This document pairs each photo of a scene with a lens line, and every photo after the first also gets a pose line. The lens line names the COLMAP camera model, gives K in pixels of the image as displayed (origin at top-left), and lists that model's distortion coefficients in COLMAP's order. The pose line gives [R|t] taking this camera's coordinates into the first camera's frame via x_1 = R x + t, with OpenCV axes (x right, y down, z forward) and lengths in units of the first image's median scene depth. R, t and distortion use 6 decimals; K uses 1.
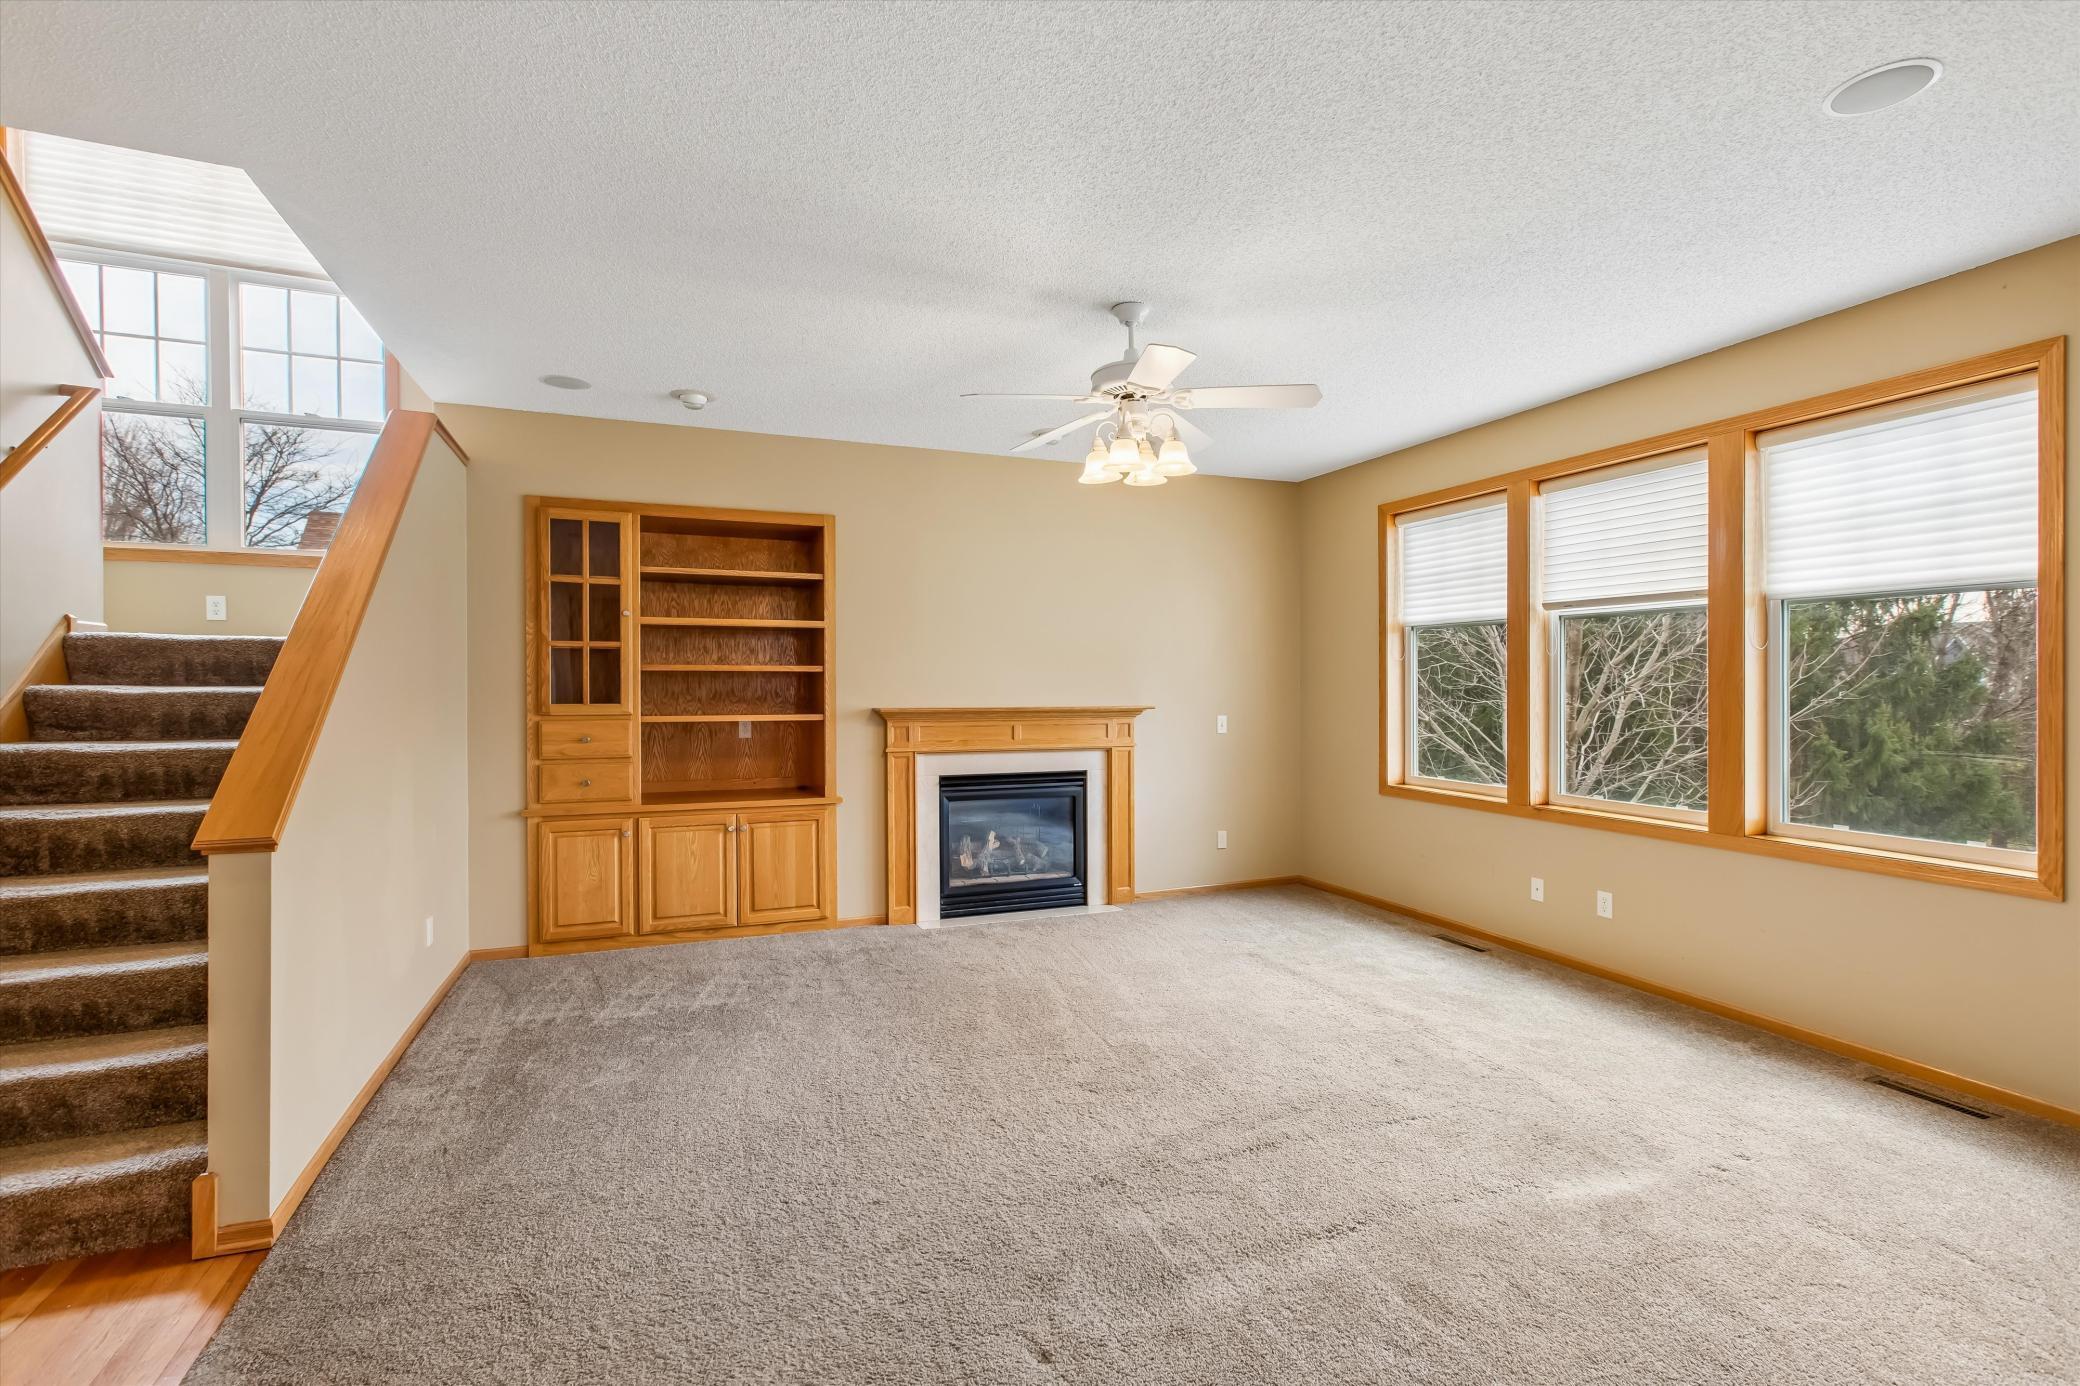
lens RADIAL K [[933.1, 0, 1032.8], [0, 933.1, 680.7], [0, 0, 1]] dist [0.000529, -0.000771]
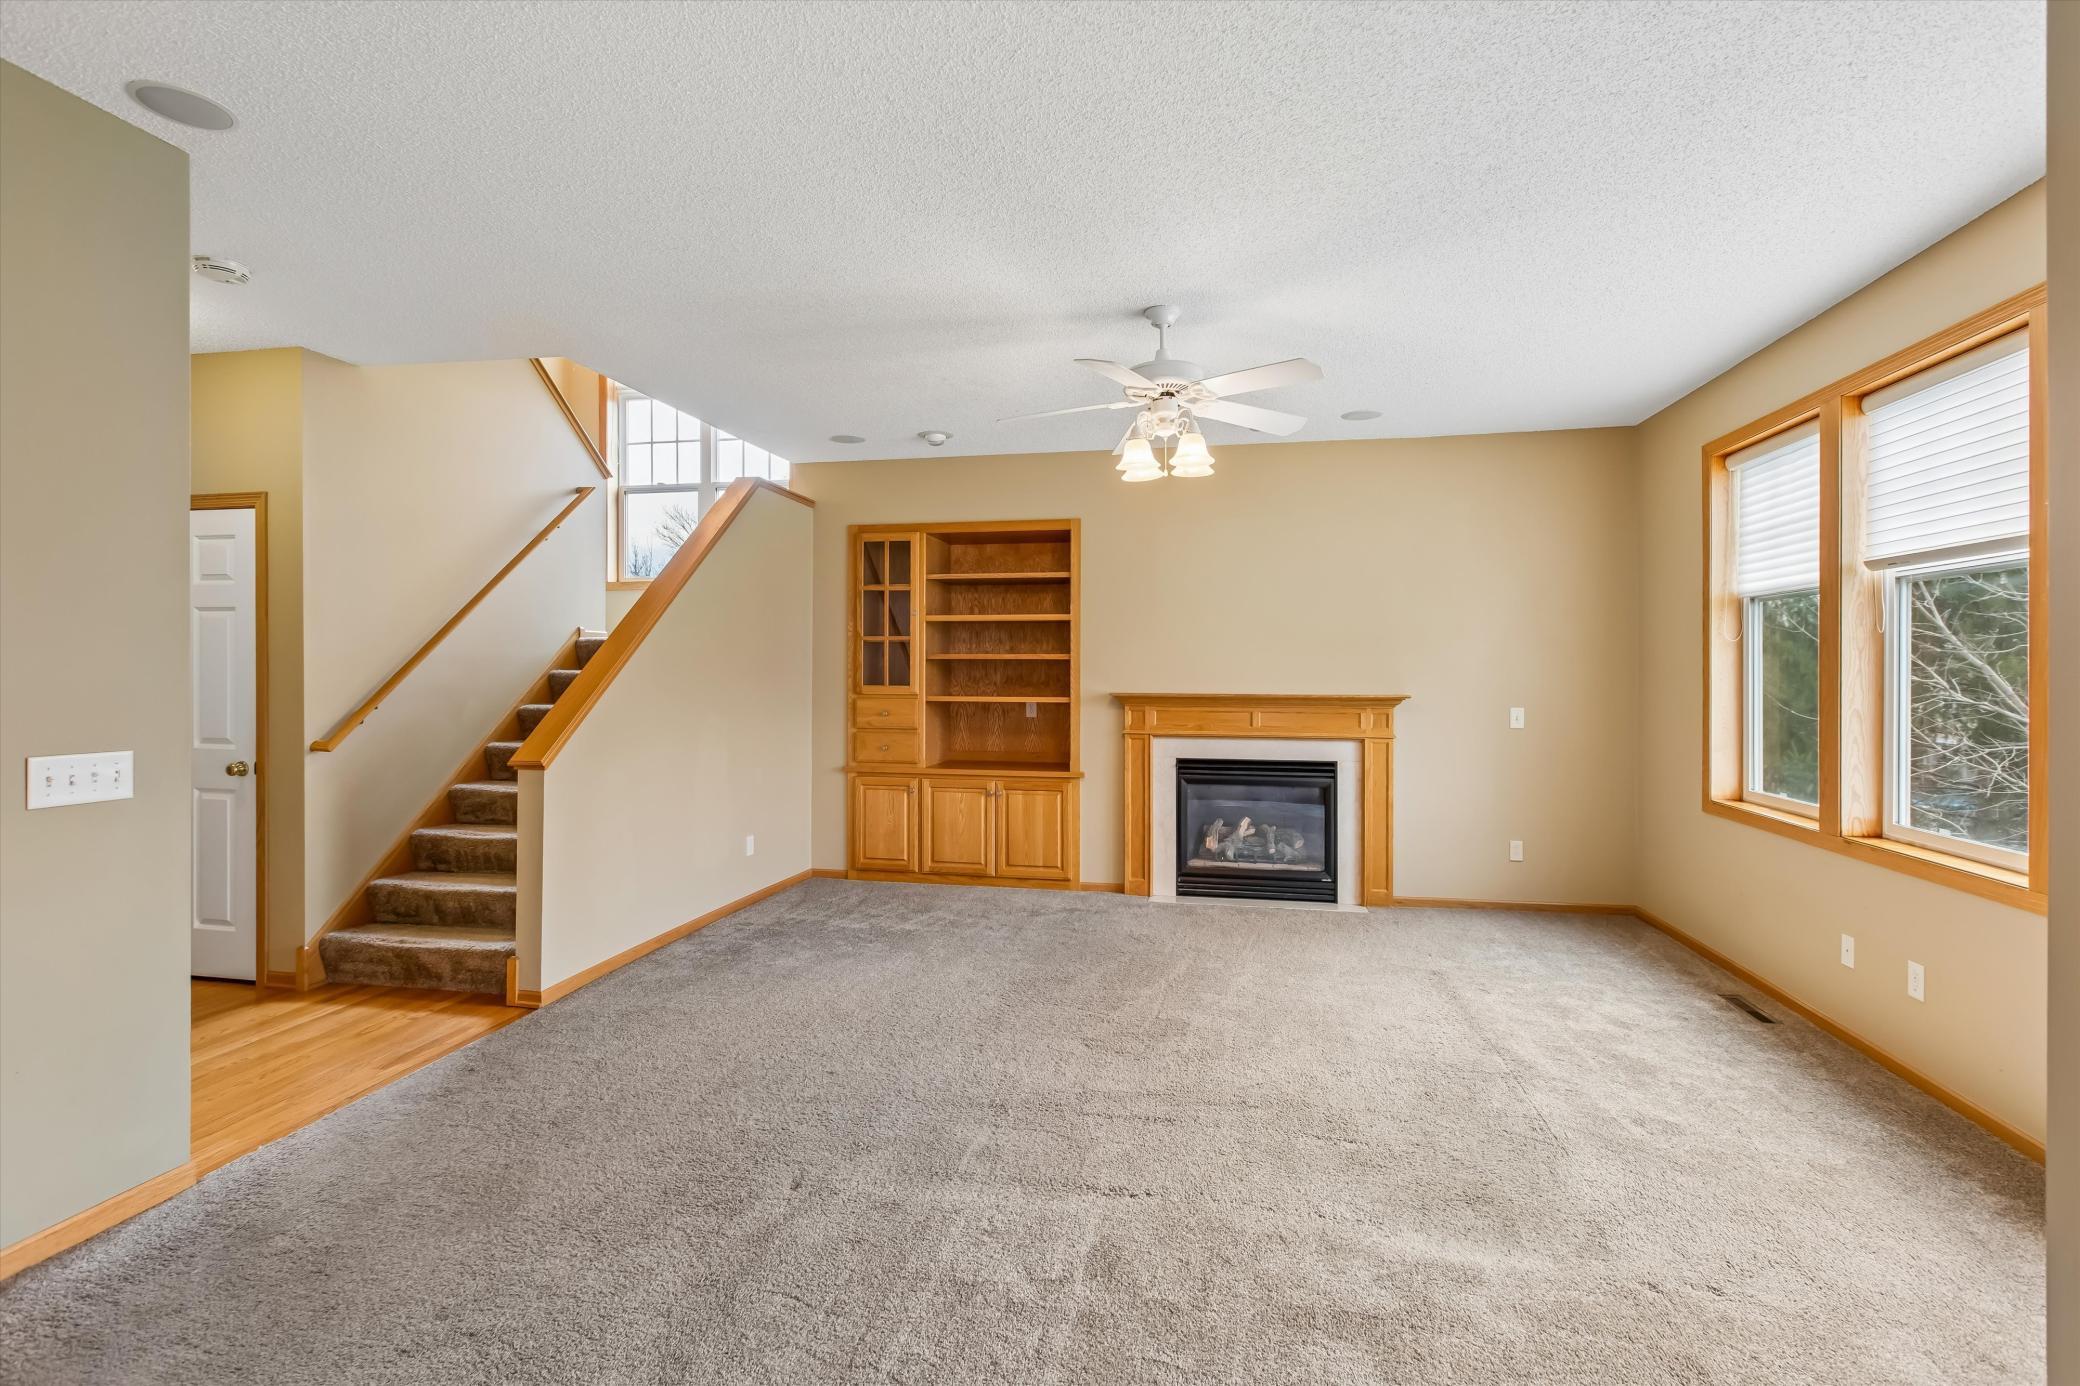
lens RADIAL K [[950.7, 0, 1043.7], [0, 950.7, 662.0], [0, 0, 1]] dist [0.000035, -0.000139]
pose [[0.842879, -0.002977, -0.538095, 0.393749], [0.000146, 0.999986, -0.005303, -0.000309], [0.538103, 0.004392, 0.842867, 0.024703]]
